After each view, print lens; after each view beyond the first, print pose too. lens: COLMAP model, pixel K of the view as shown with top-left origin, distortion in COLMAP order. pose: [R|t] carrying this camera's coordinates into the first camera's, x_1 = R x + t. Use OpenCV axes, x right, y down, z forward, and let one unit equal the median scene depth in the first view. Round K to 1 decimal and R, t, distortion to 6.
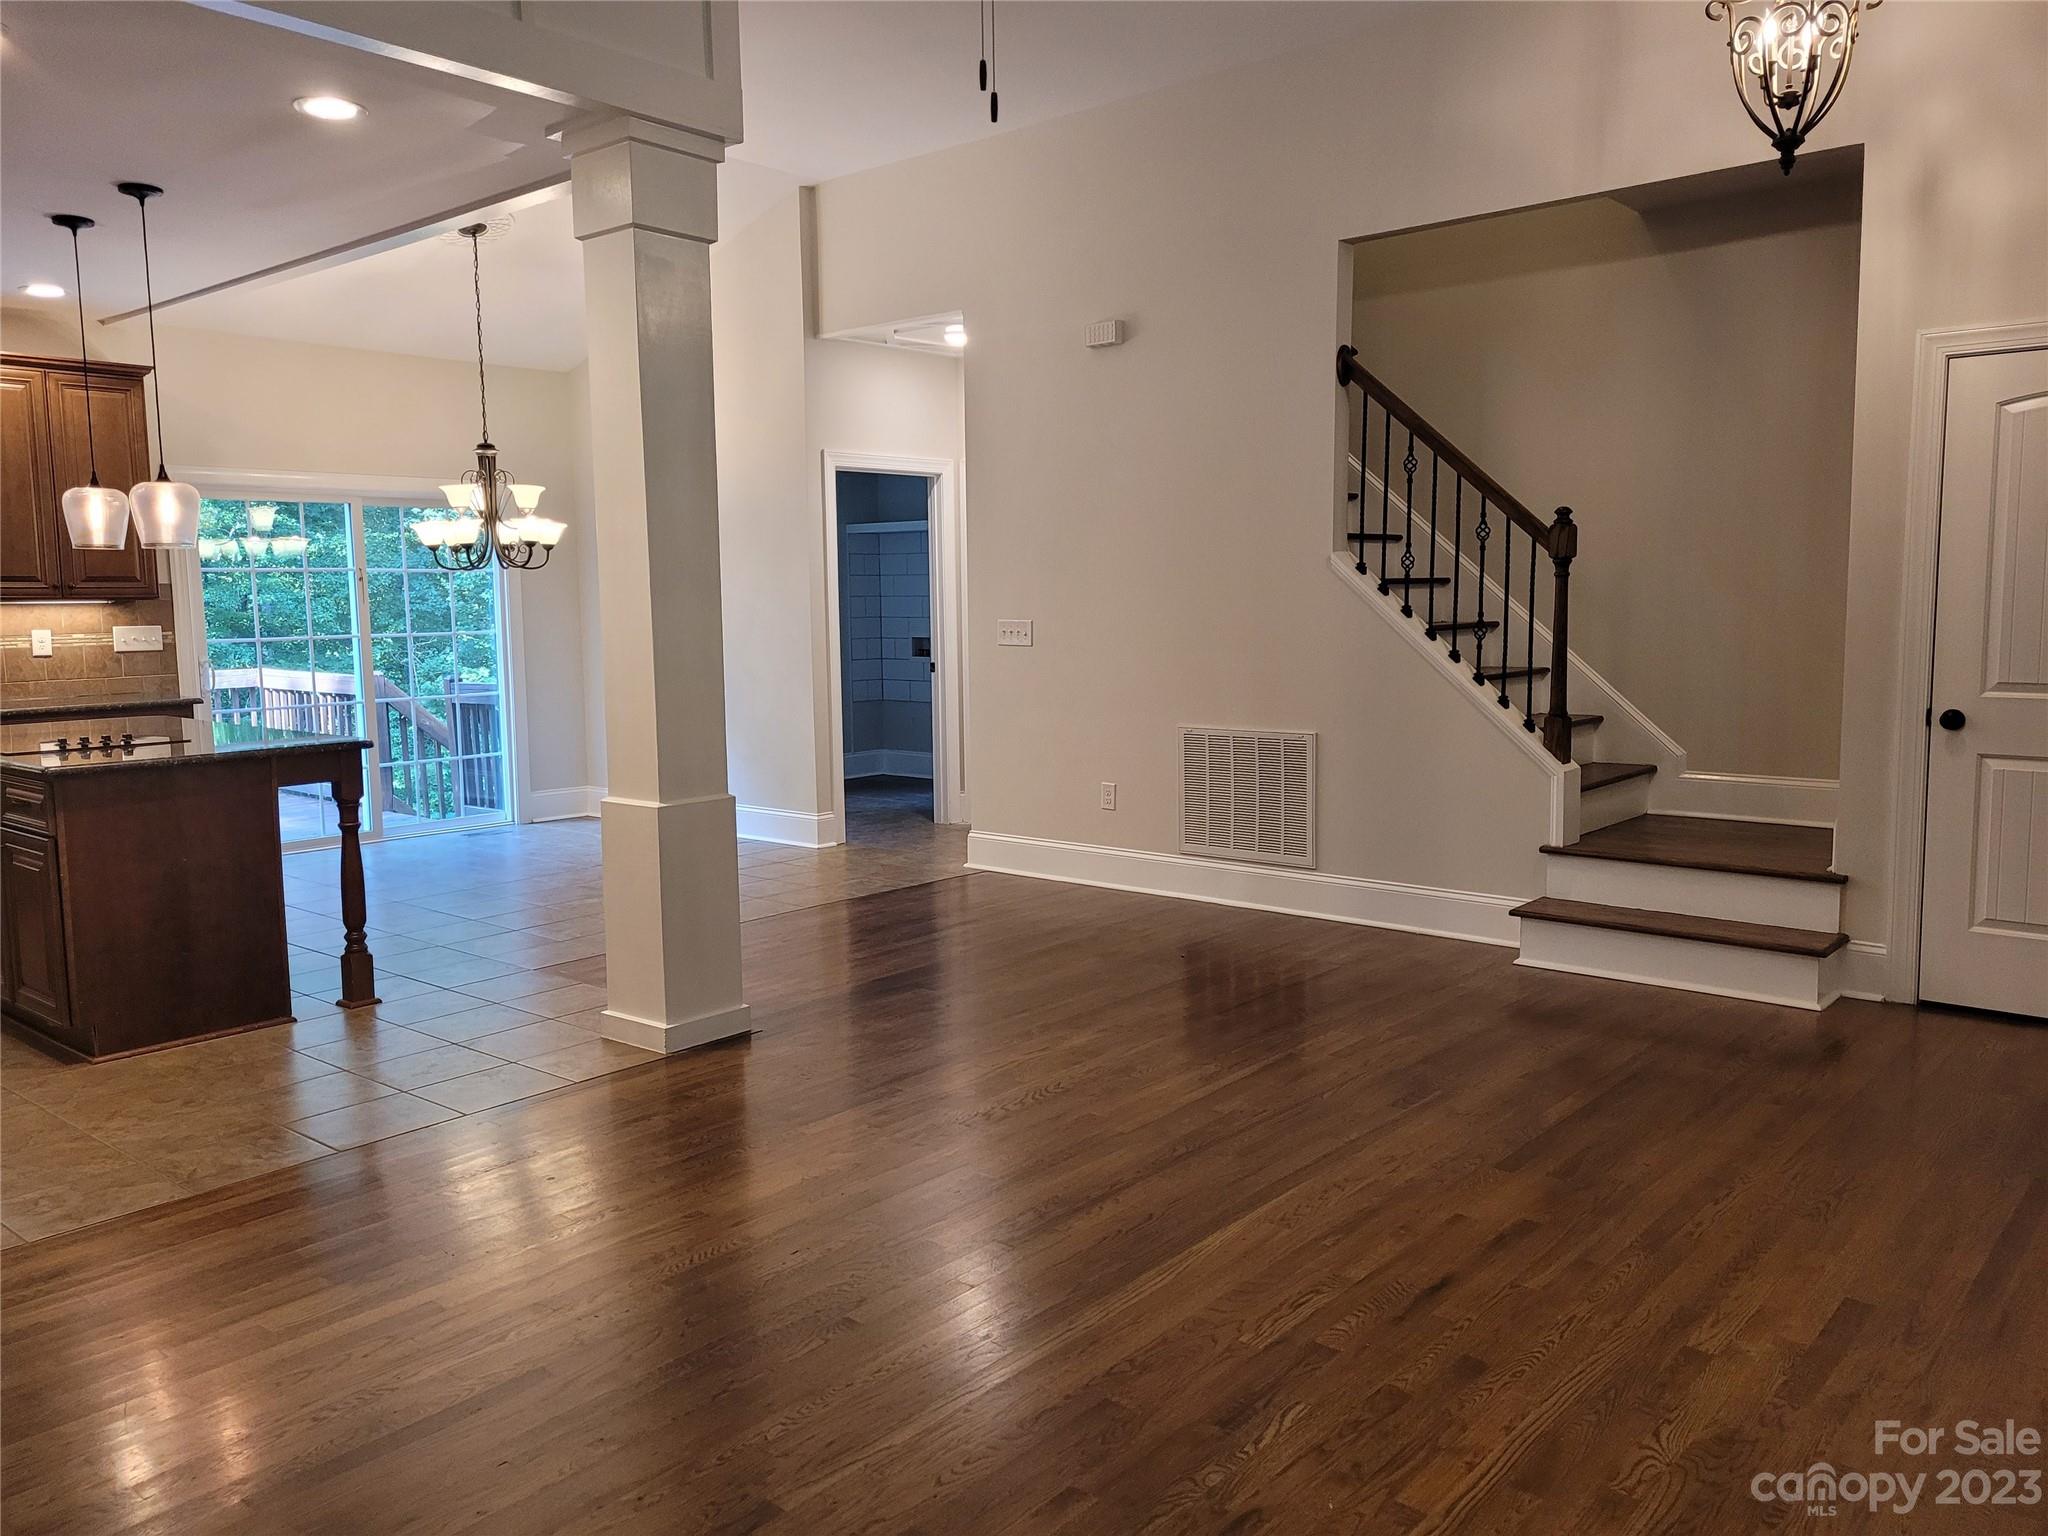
lens RADIAL K [[1538.8, 0, 1044.2], [0, 1538.8, 752.8], [0, 0, 1]] dist [0.045546, -0.035410]
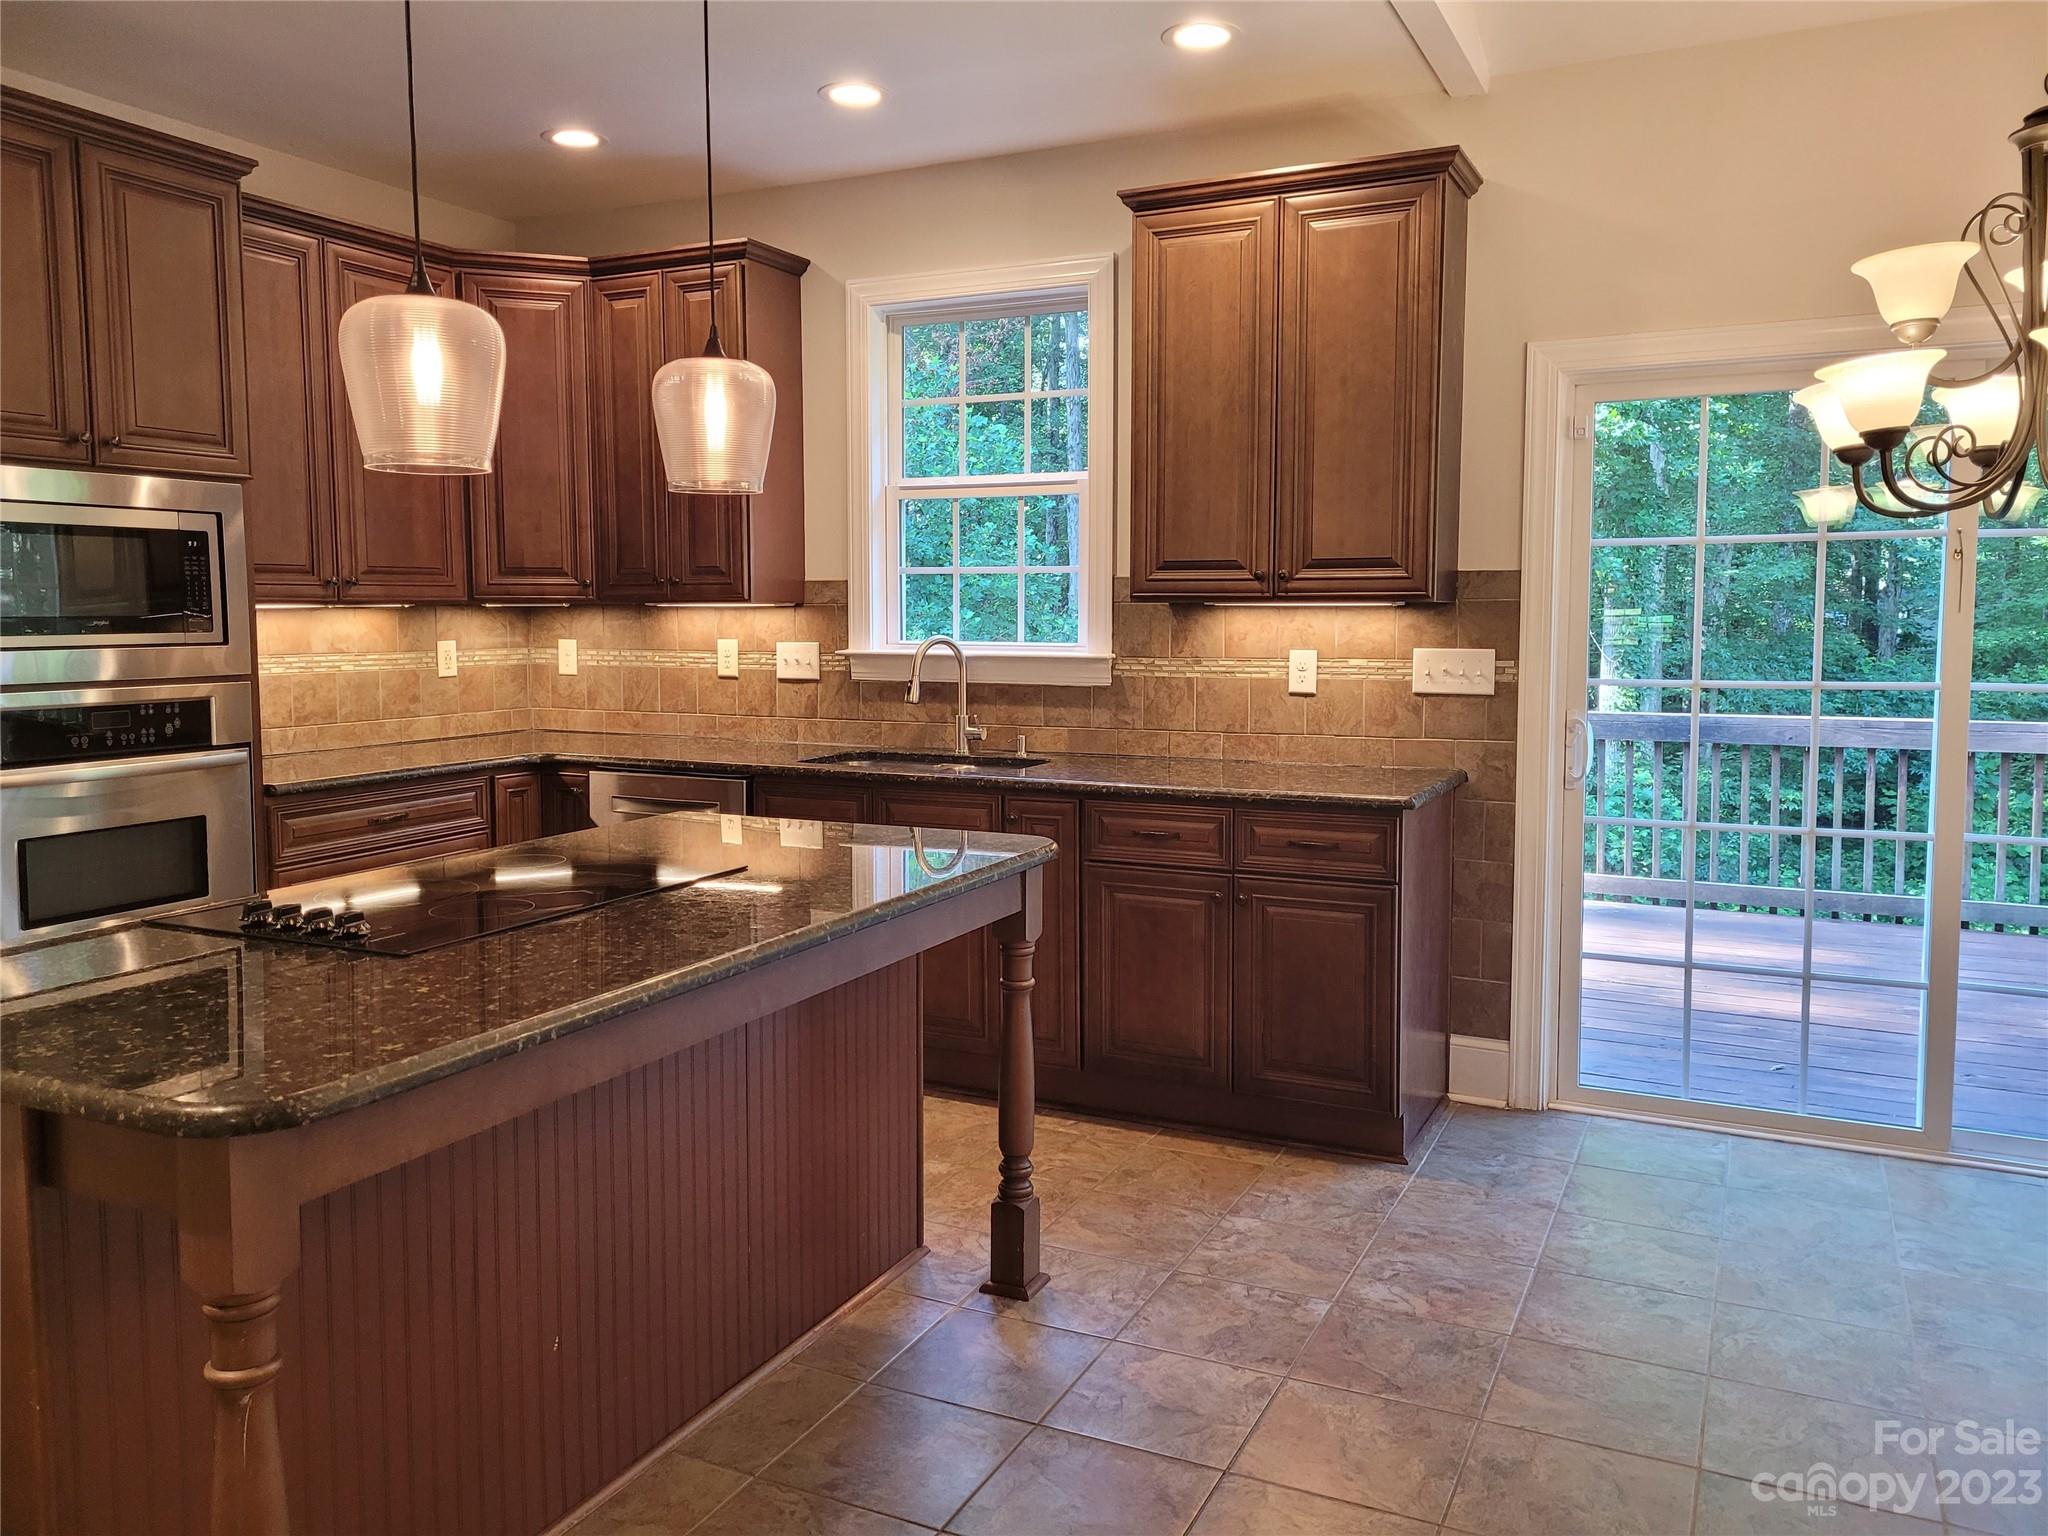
lens RADIAL K [[1538.8, 0, 1020.3], [0, 1538.8, 748.5], [0, 0, 1]] dist [0.045546, -0.035410]
pose [[0.245416, 0.098845, -0.964365, -0.096702], [-0.101189, 0.991966, 0.075923, -0.075415], [0.964122, 0.078951, 0.253446, 0.748327]]
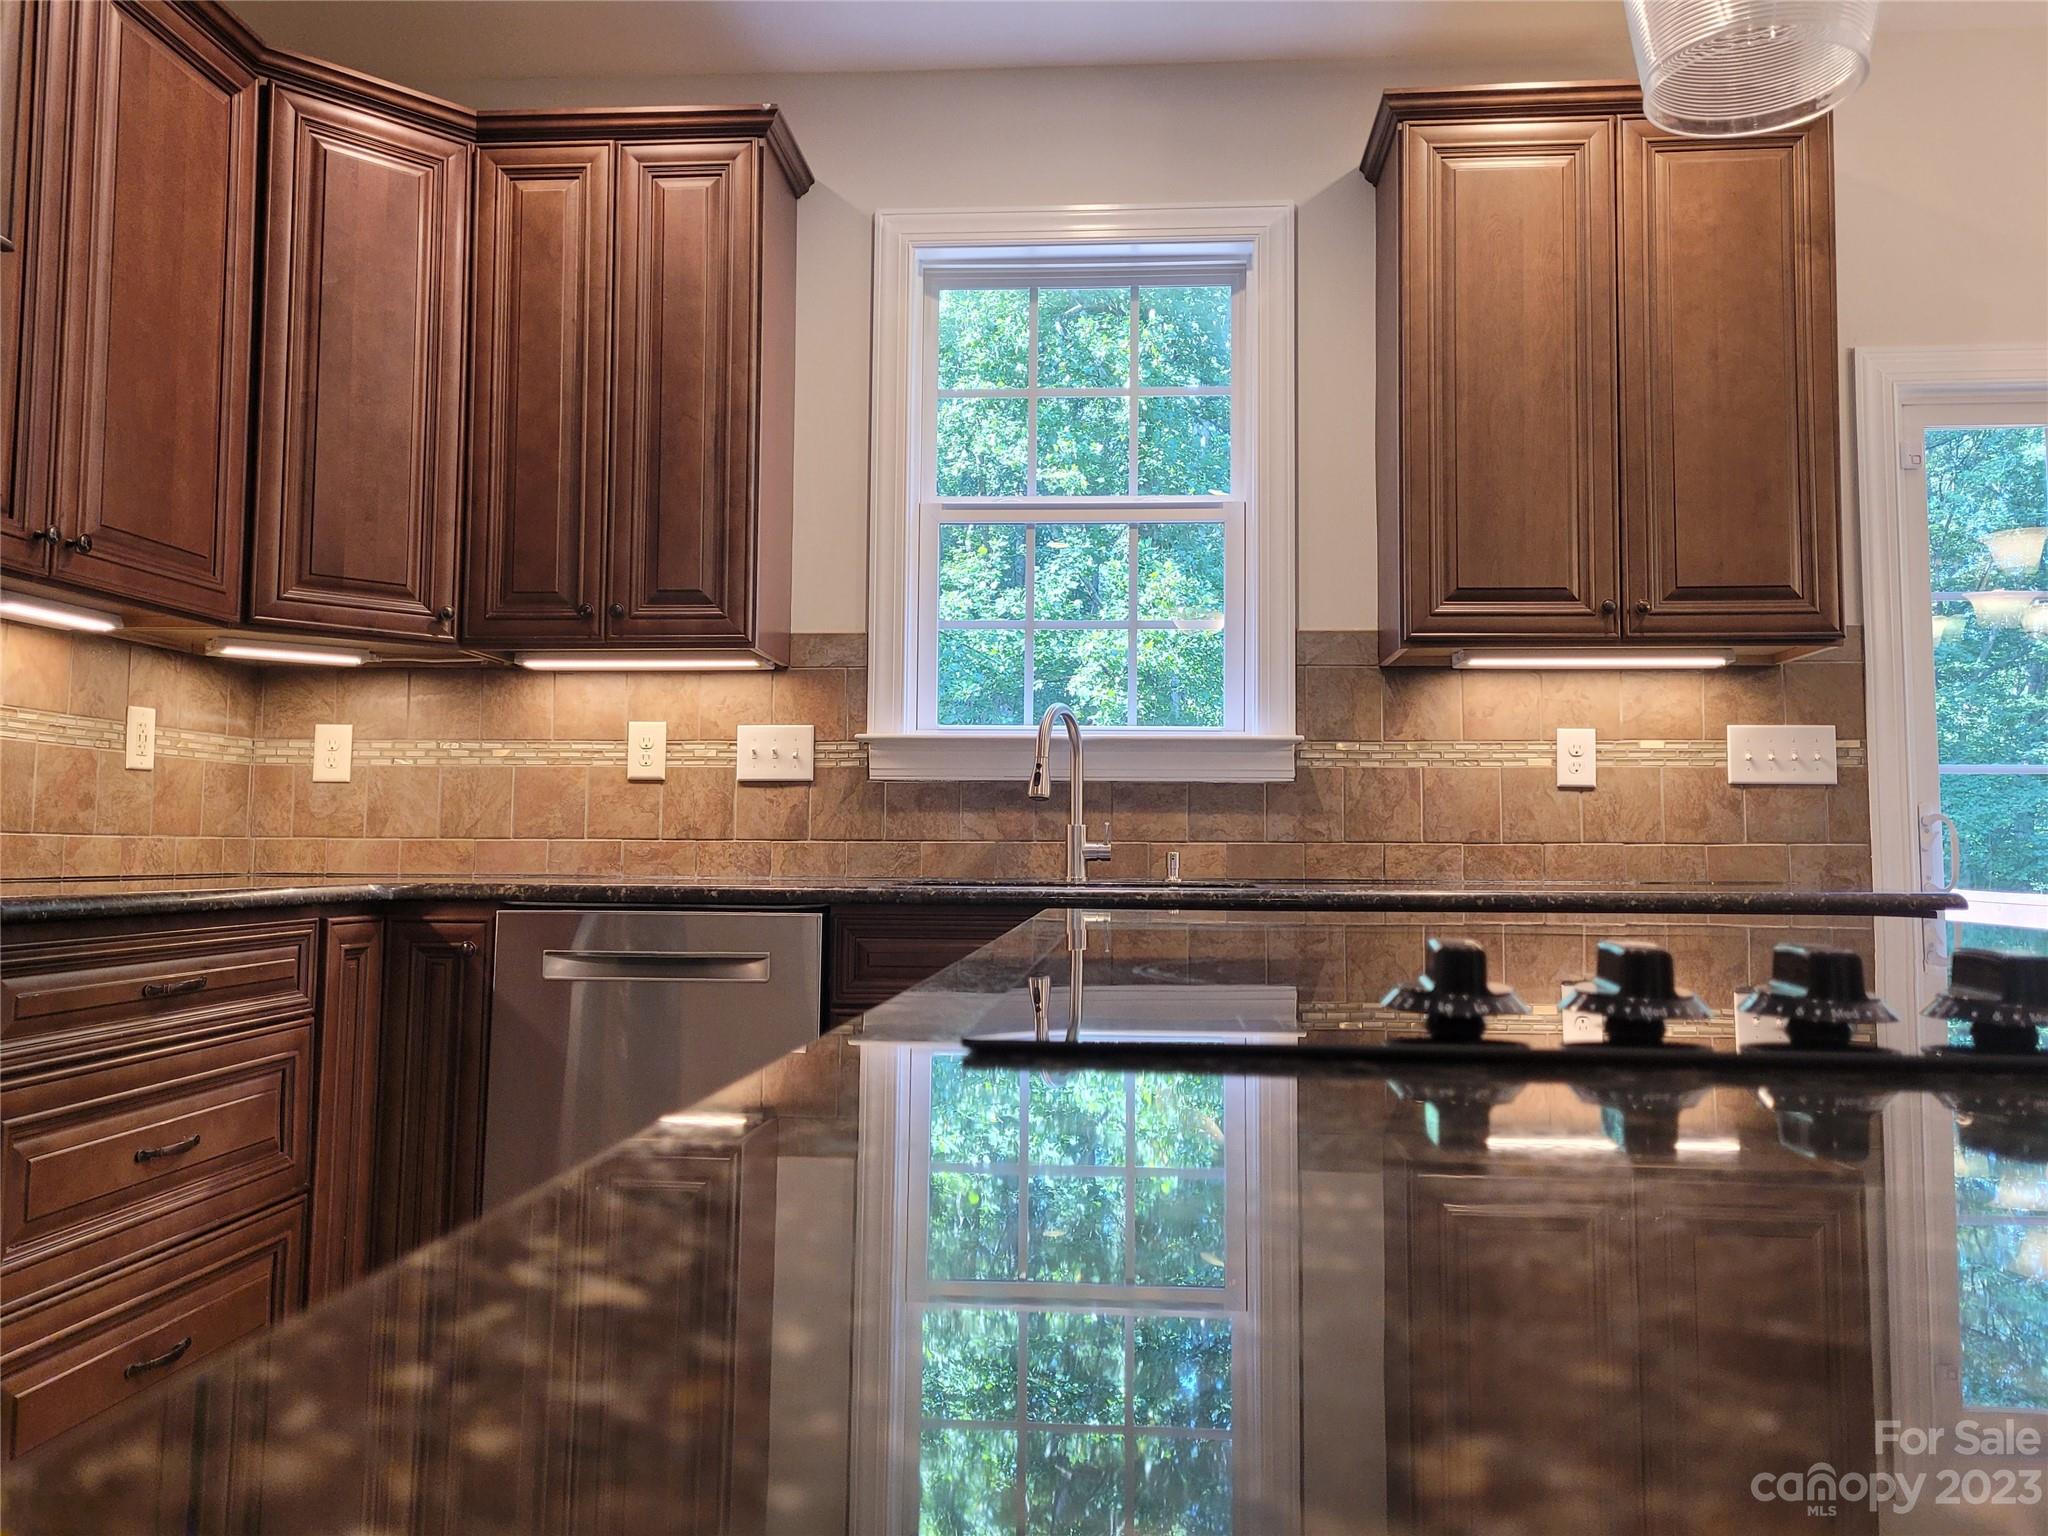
lens RADIAL K [[1538.8, 0, 1030.0], [0, 1538.8, 754.9], [0, 0, 1]] dist [0.045546, -0.035410]
pose [[0.594905, -0.040671, -0.802766, -0.382131], [-0.094745, 0.988209, -0.120279, -0.003776], [0.798192, 0.147613, 0.584037, 0.618763]]
